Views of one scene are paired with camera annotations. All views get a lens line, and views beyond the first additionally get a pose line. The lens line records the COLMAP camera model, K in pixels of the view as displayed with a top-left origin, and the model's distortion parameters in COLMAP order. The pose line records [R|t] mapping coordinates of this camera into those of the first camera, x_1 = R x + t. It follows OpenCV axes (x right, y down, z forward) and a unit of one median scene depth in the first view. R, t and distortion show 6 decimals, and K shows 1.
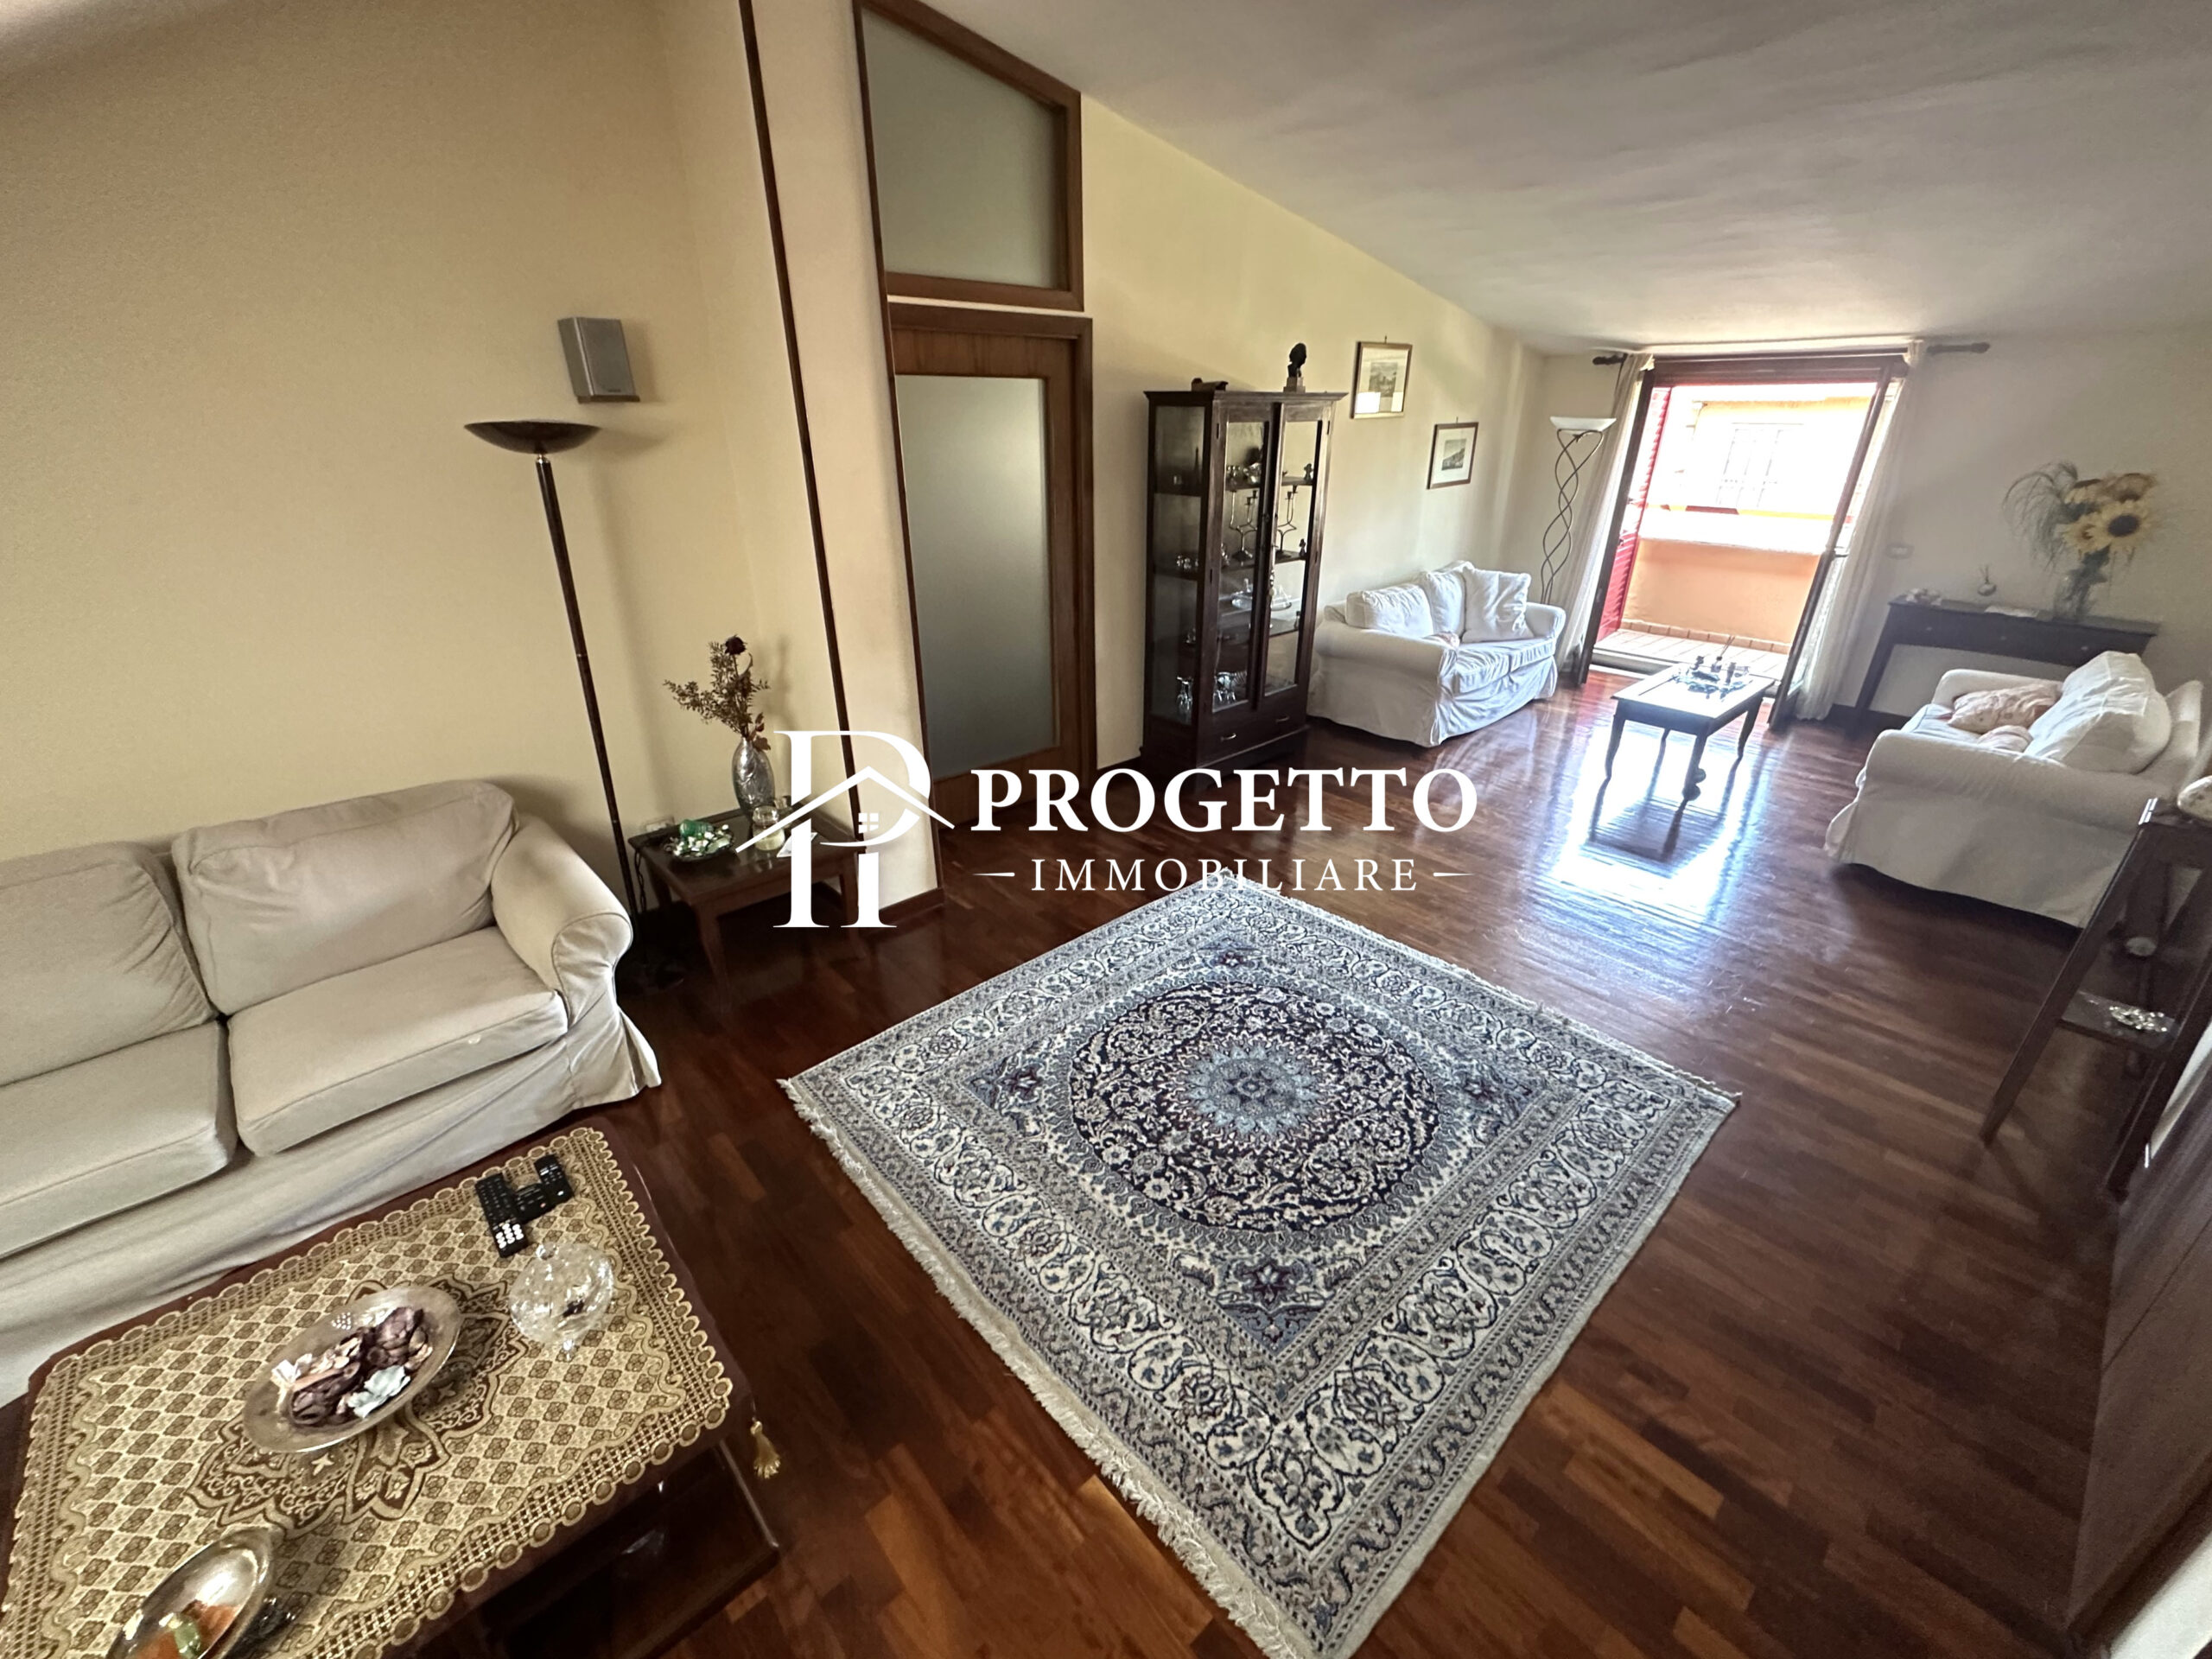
lens RADIAL K [[902.9, 0, 1098.2], [0, 902.9, 827.1], [0, 0, 1]] dist [-0.000863, 0.000318]
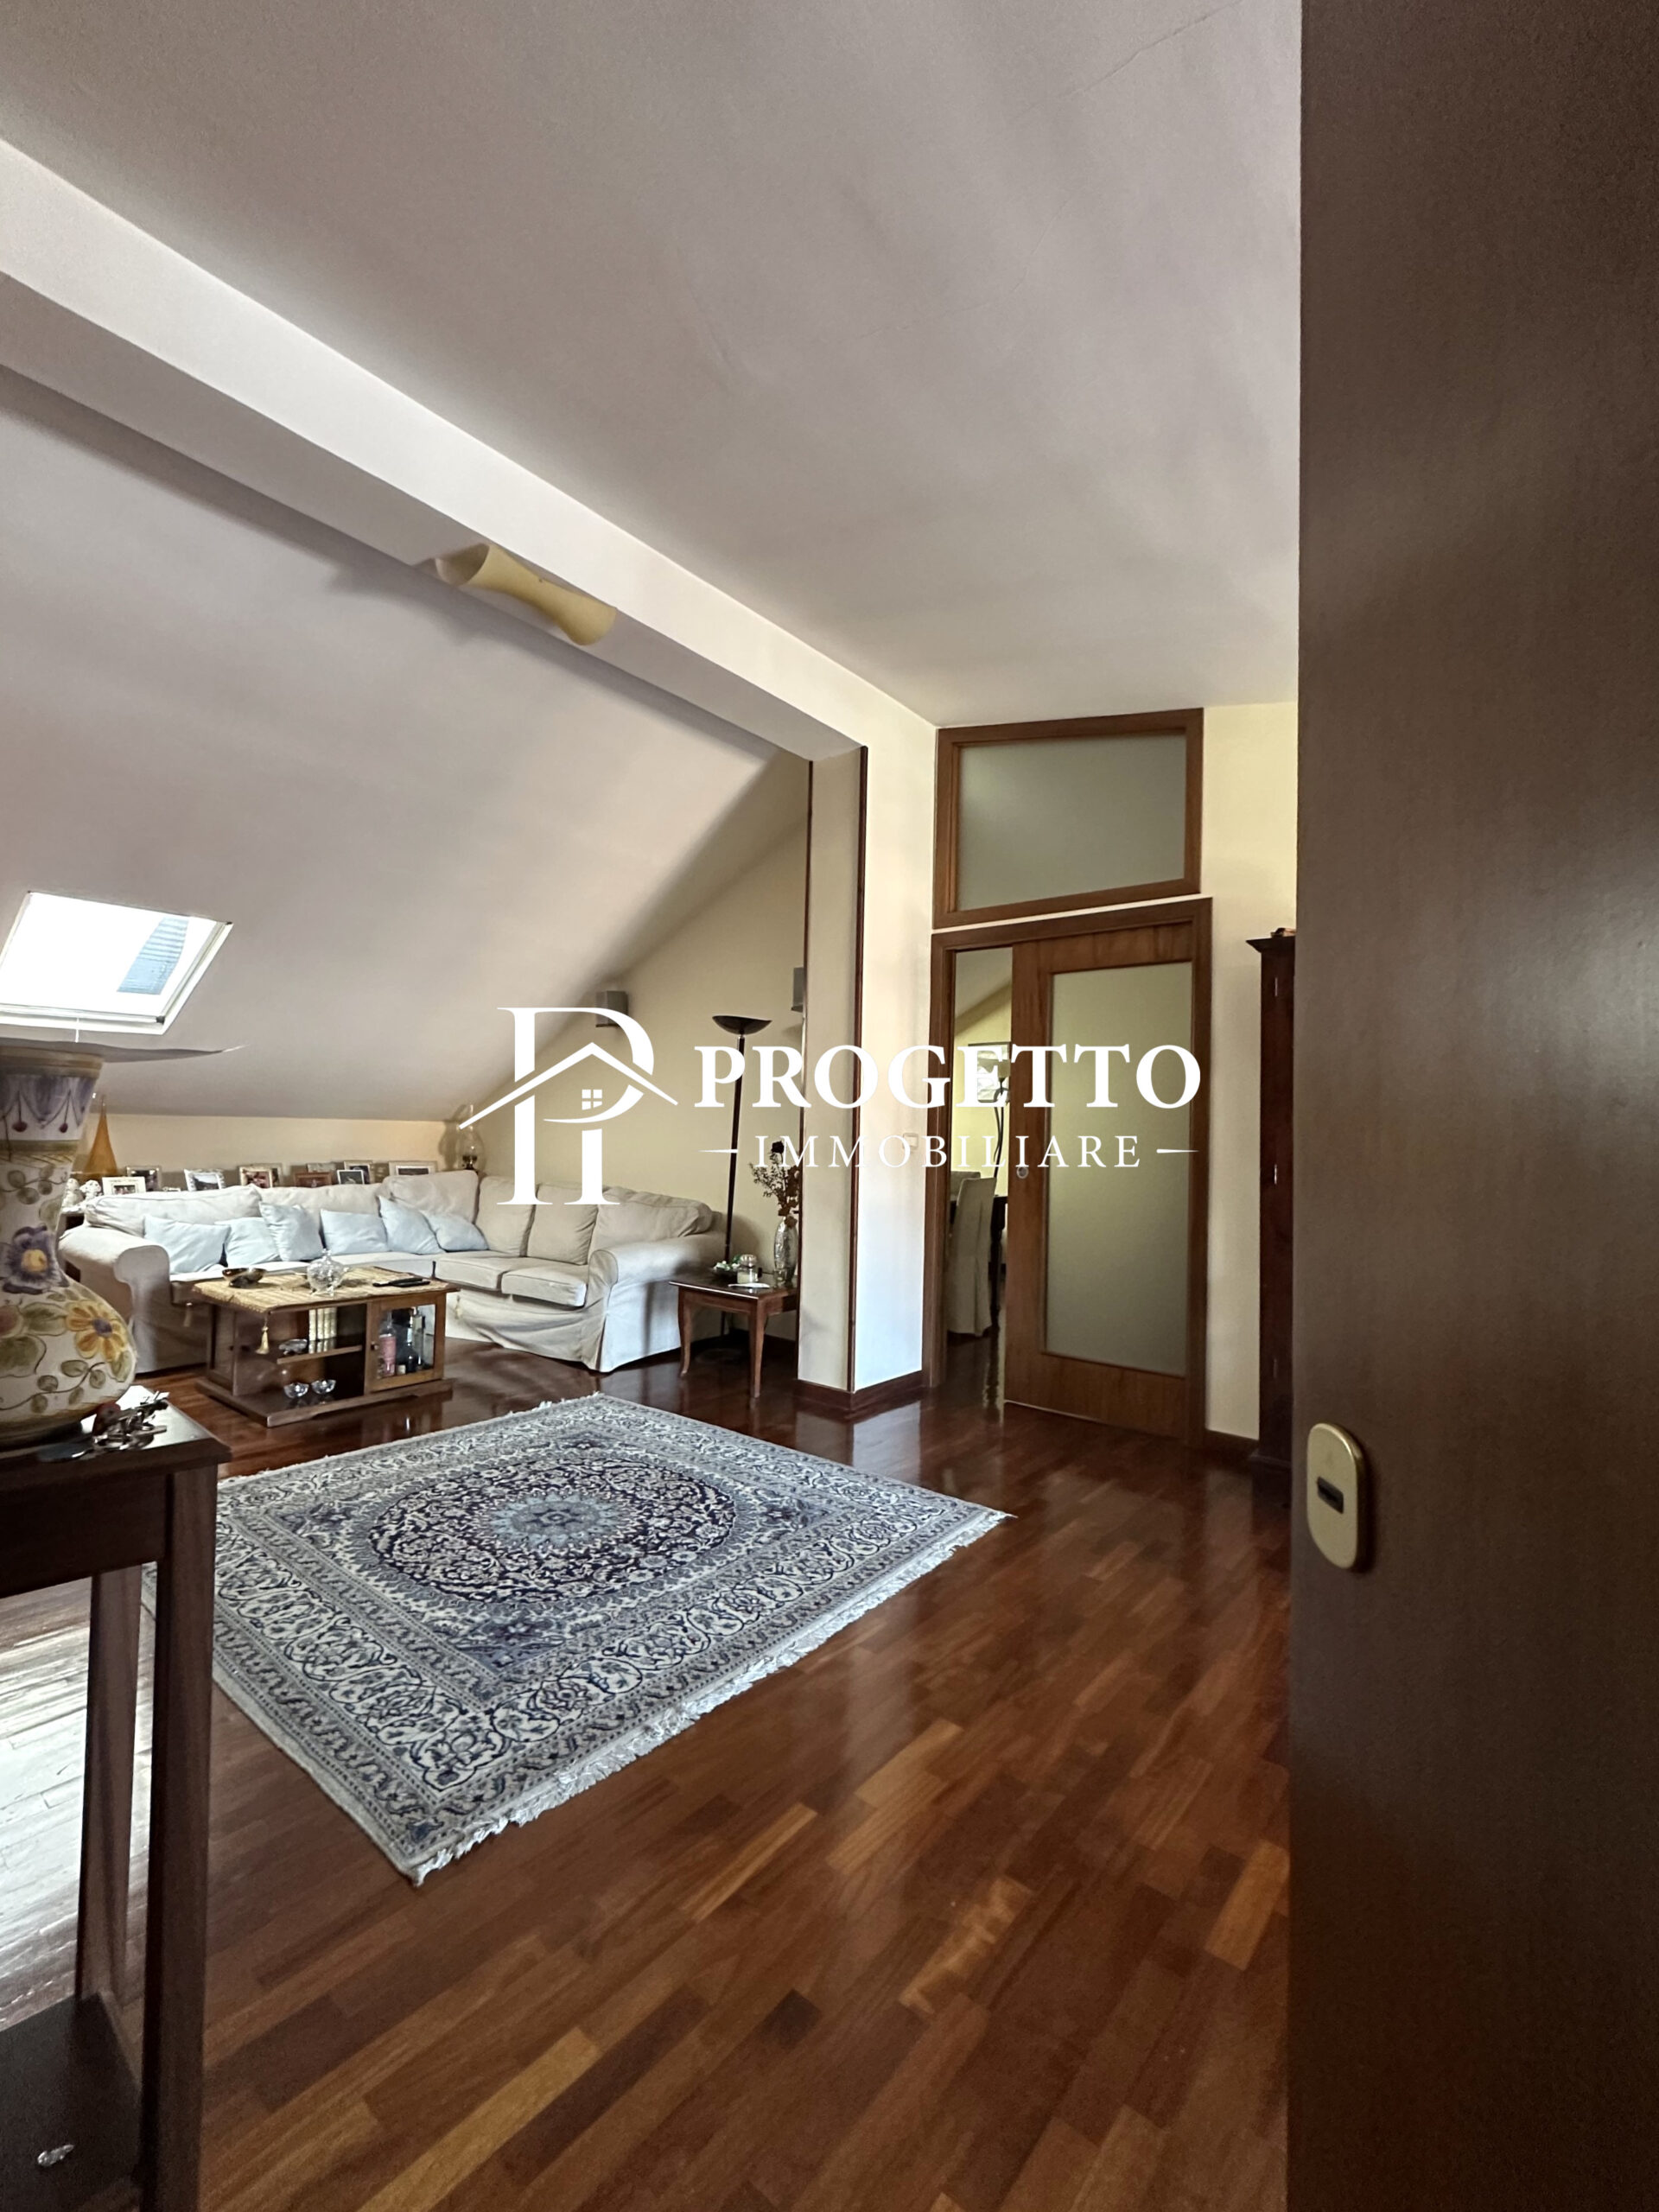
lens RADIAL K [[945.0, 0, 822.7], [0, 945.0, 1109.2], [0, 0, 1]] dist [0.001120, 0.000114]
pose [[0.161195, -0.017970, -0.986759, 1.312406], [-0.436558, 0.895399, -0.087621, -0.171704], [0.885118, 0.444901, 0.136490, 0.926662]]
